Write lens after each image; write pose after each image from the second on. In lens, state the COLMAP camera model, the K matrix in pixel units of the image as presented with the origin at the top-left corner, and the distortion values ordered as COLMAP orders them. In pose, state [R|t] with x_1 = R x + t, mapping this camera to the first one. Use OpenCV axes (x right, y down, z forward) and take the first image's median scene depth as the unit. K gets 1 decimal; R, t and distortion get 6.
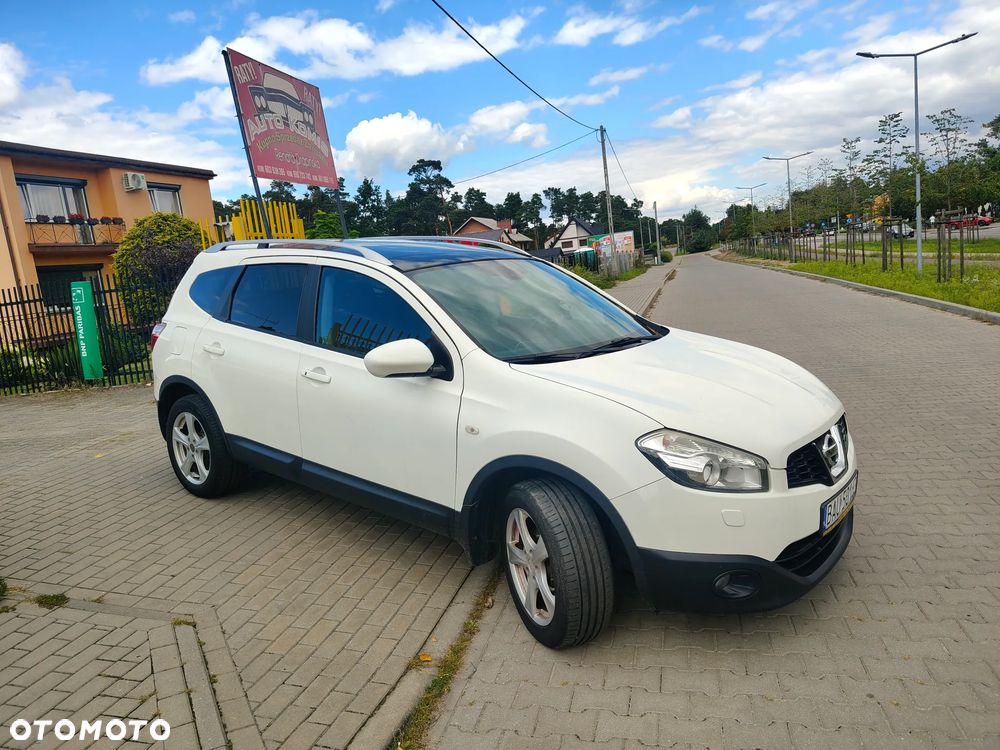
lens RADIAL K [[711.0, 0, 506.7], [0, 711.0, 377.3], [0, 0, 1]] dist [0.012064, -0.005755]
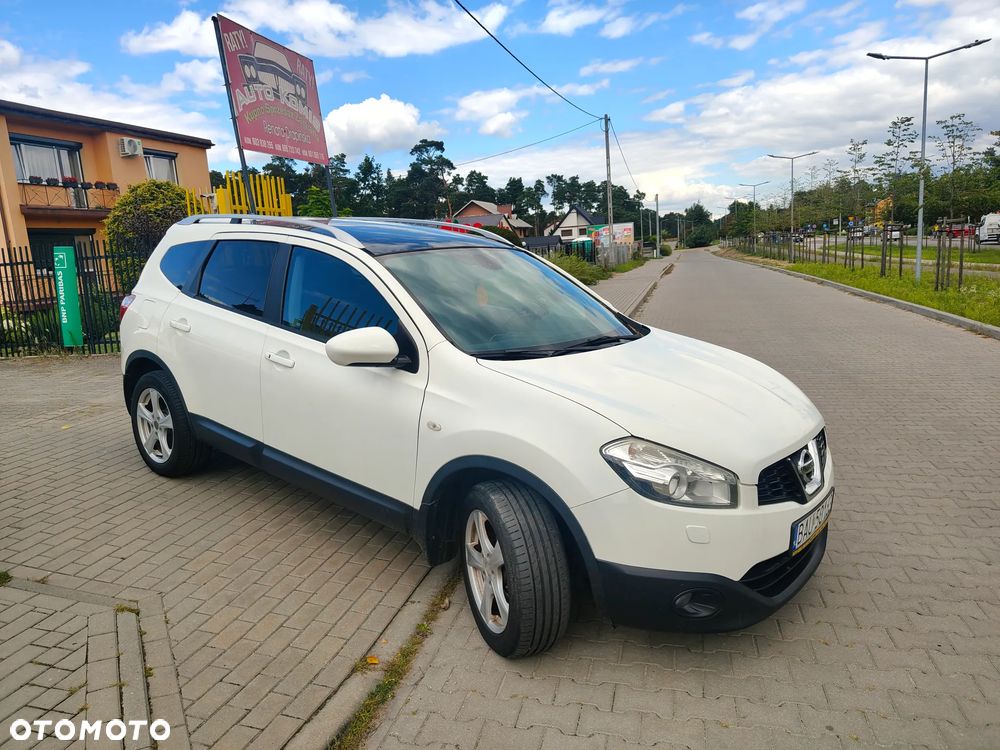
lens RADIAL K [[711.0, 0, 498.5], [0, 711.0, 376.8], [0, 0, 1]] dist [0.012064, -0.005755]
pose [[0.998699, 0.051001, -0.000406, 0.028497], [-0.050983, 0.998505, 0.019700, -0.012450], [0.001410, -0.019653, 0.999806, 0.035570]]
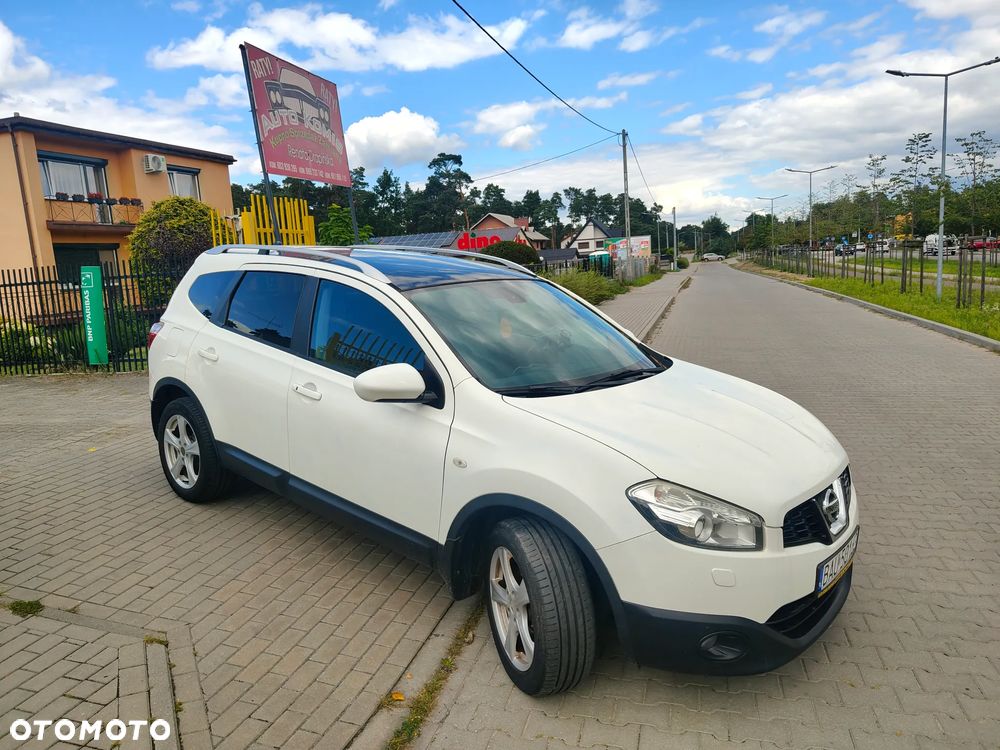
lens RADIAL K [[711.0, 0, 502.5], [0, 711.0, 377.1], [0, 0, 1]] dist [0.012064, -0.005755]
pose [[0.998287, 0.055424, -0.018718, 0.016964], [-0.055340, 0.998455, 0.004983, -0.041150], [0.018966, -0.003939, 0.999812, 0.027019]]
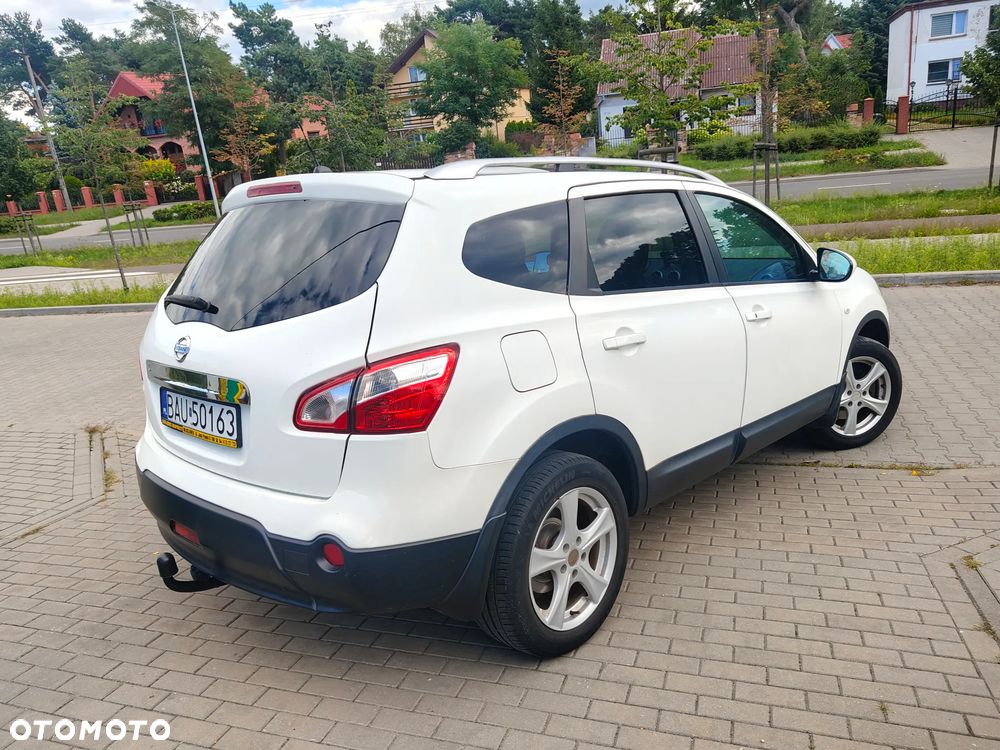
lens RADIAL K [[757.8, 0, 473.9], [0, 757.8, 393.1], [0, 0, 1]] dist [0.019555, -0.006177]
pose [[0.097387, -0.215784, 0.971573, -1.193239], [0.253668, 0.949353, 0.185422, -0.166714], [-0.962376, 0.228400, 0.147192, 1.202472]]
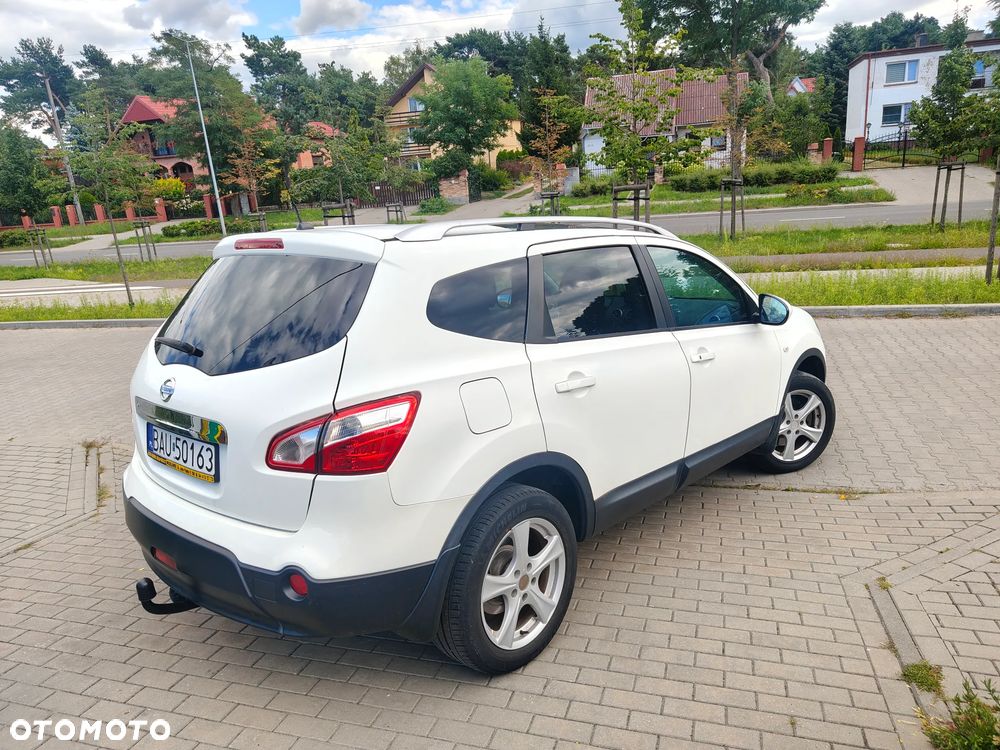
lens RADIAL K [[711.0, 0, 496.4], [0, 711.0, 374.3], [0, 0, 1]] dist [0.012064, -0.005755]
pose [[0.062033, -0.185765, 0.980634, -1.209208], [0.225853, 0.959652, 0.167504, -0.198507], [-0.972184, 0.211089, 0.101485, 1.163201]]
